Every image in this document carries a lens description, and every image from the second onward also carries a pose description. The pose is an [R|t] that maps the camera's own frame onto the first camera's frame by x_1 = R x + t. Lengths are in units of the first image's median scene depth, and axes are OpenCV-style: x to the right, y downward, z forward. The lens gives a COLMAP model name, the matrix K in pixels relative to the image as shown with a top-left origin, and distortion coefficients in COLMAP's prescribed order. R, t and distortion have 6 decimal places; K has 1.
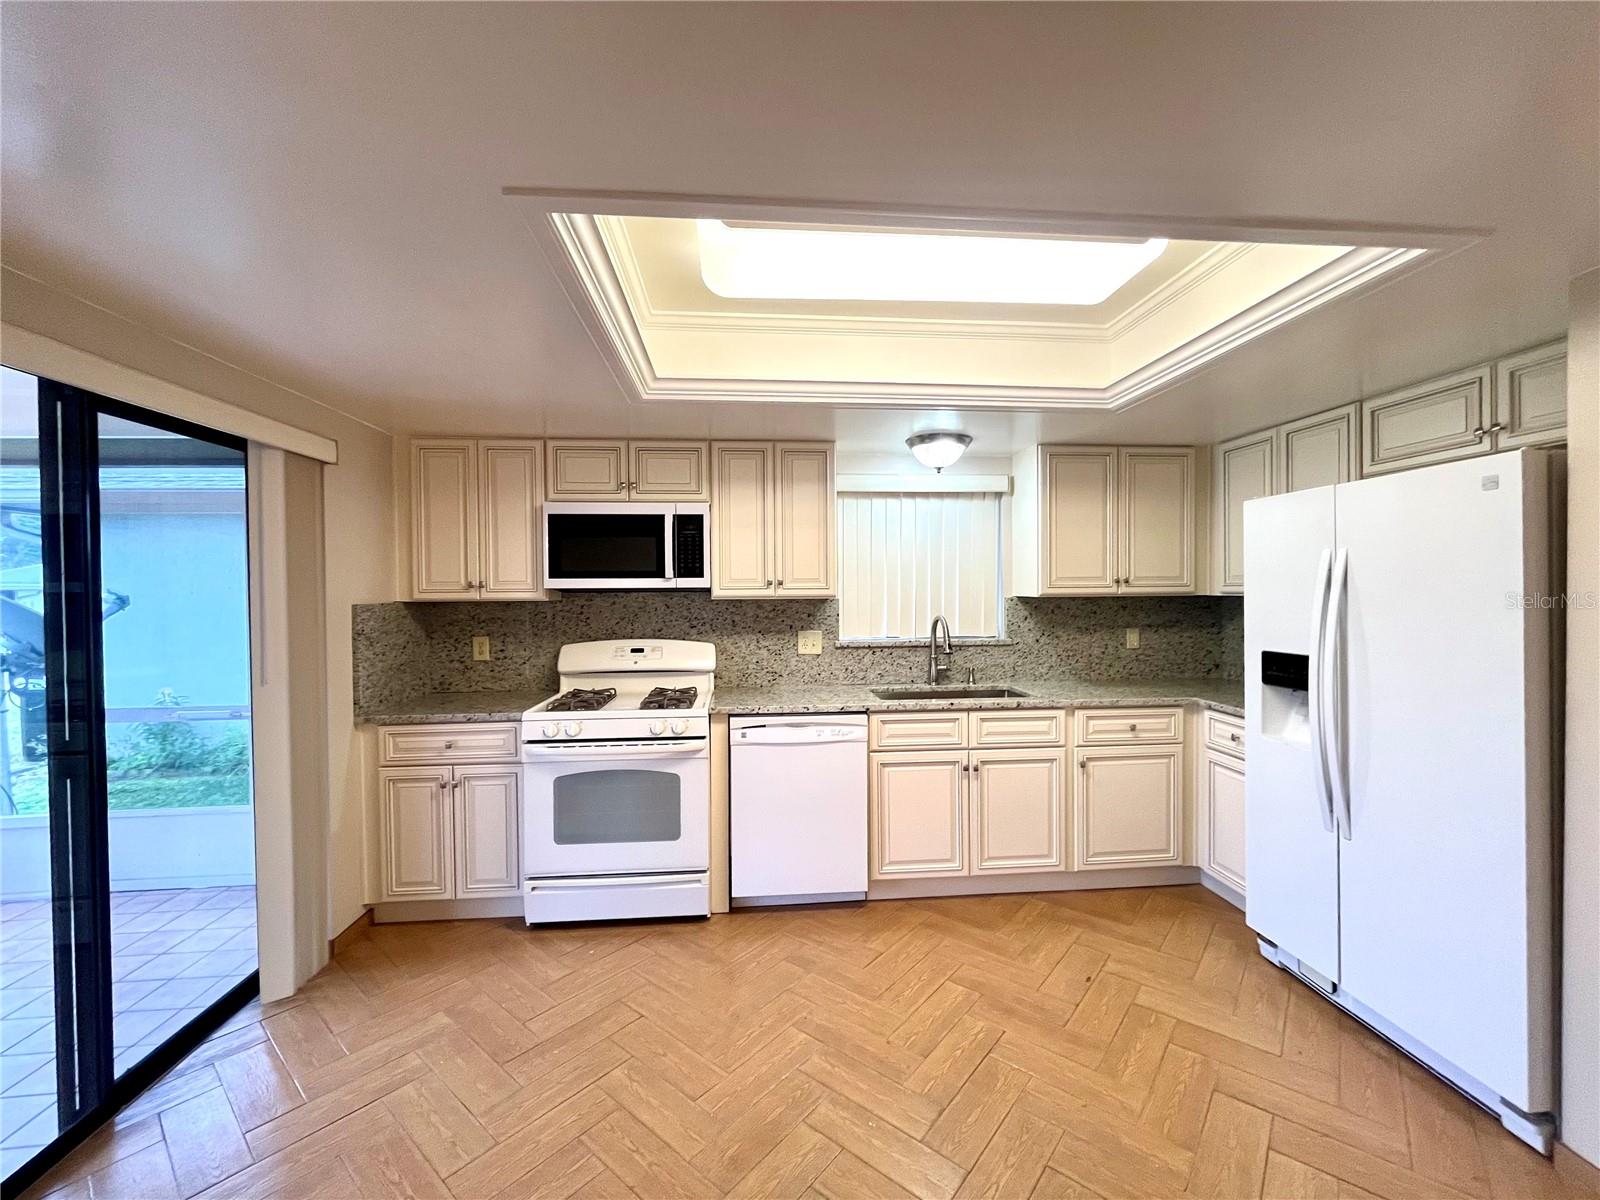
lens RADIAL K [[656.2, 0, 798.5], [0, 656.2, 601.1], [0, 0, 1]] dist [-0.000940, -0.000187]
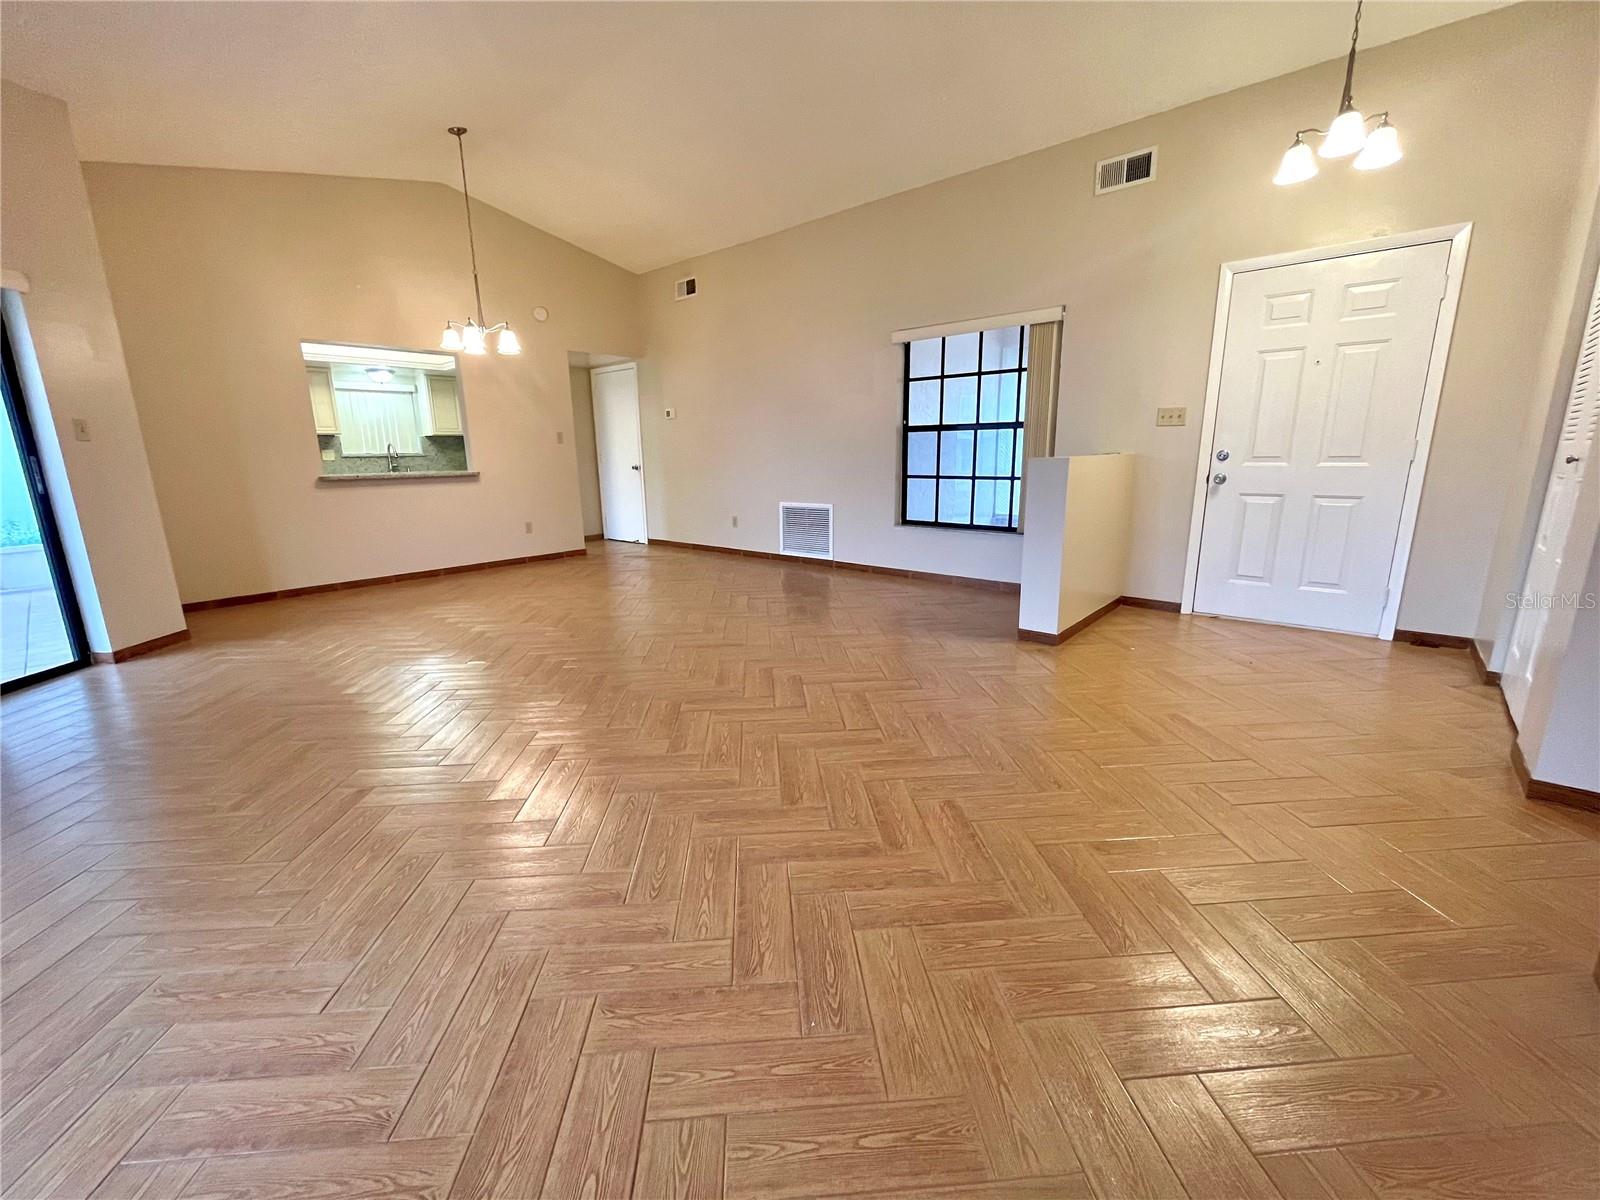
lens RADIAL K [[656.2, 0, 796.9], [0, 656.2, 604.9], [0, 0, 1]] dist [-0.000940, -0.000187]
pose [[0.726295, -0.154204, 0.669863, -0.503378], [0.013253, 0.977472, 0.210648, 0.139813], [-0.687255, -0.144115, 0.711977, -2.265000]]
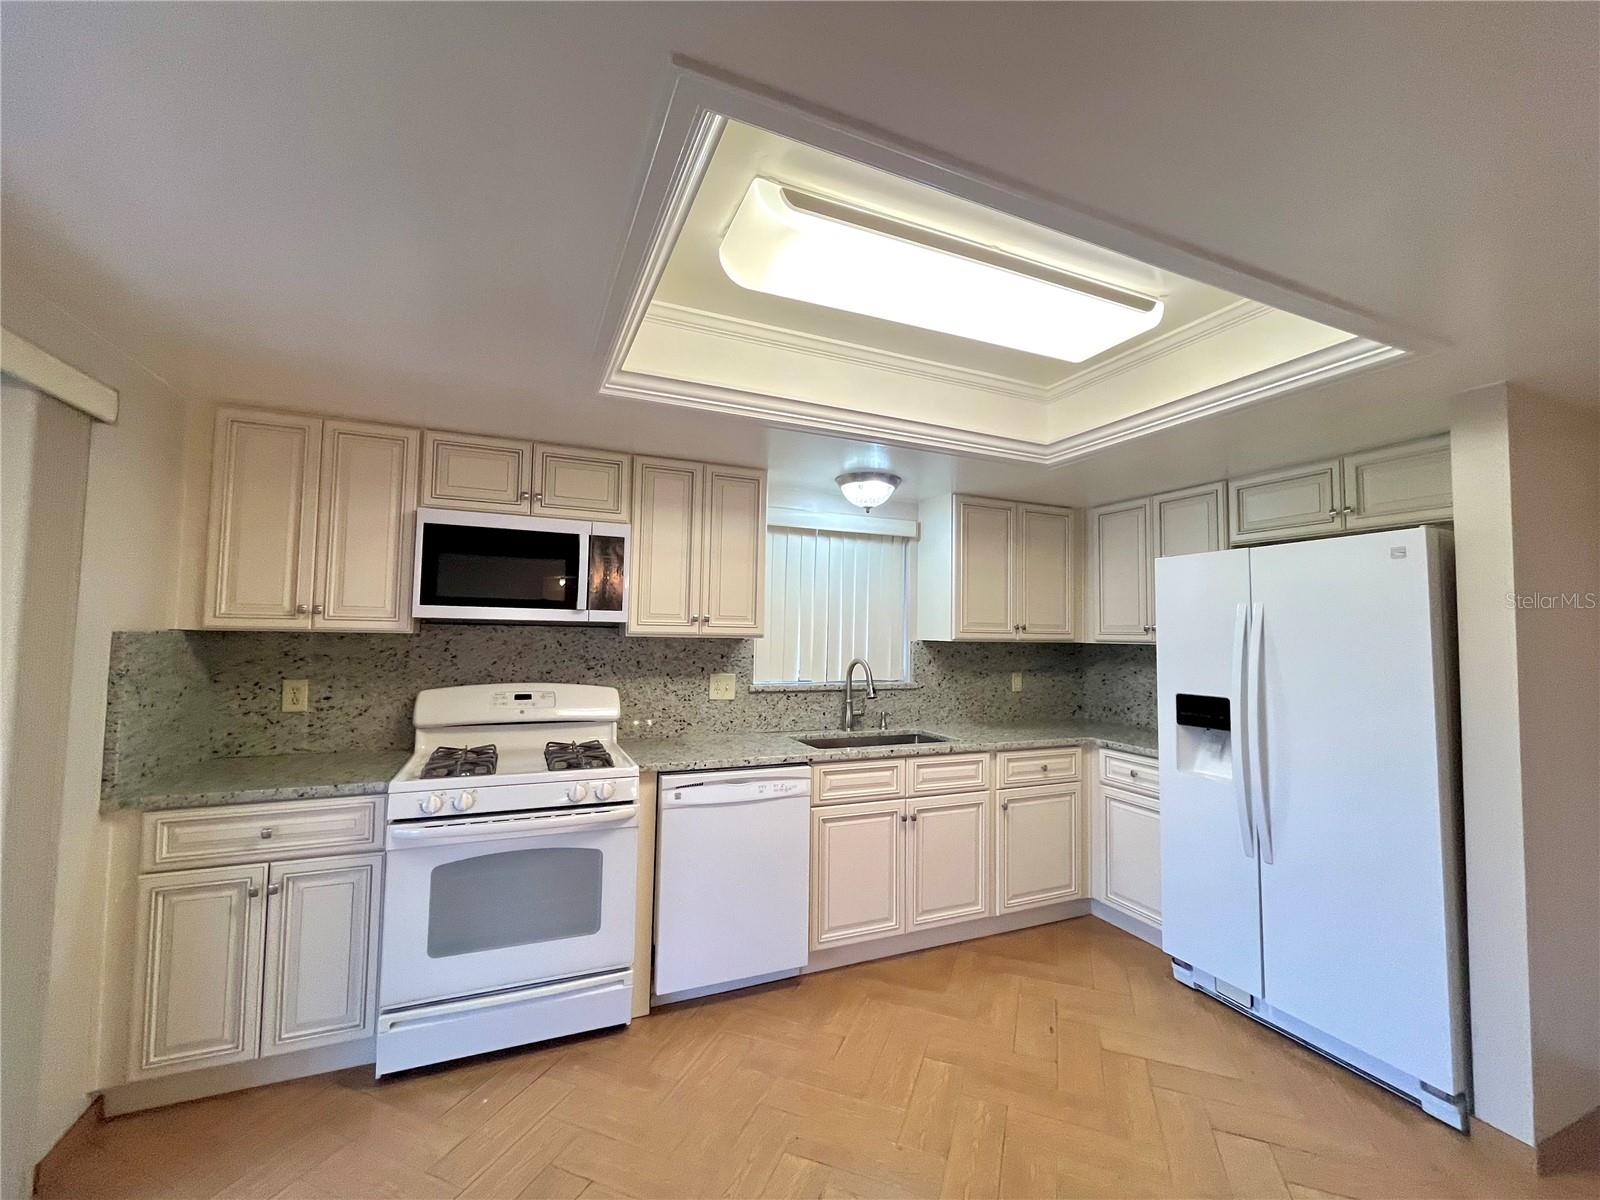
lens RADIAL K [[656.2, 0, 798.2], [0, 656.2, 601.2], [0, 0, 1]] dist [-0.000940, -0.000187]
pose [[0.947385, 0.039532, 0.317646, -0.214952], [-0.018474, 0.997443, -0.069036, 0.007205], [-0.319563, 0.059536, 0.945693, 0.126367]]
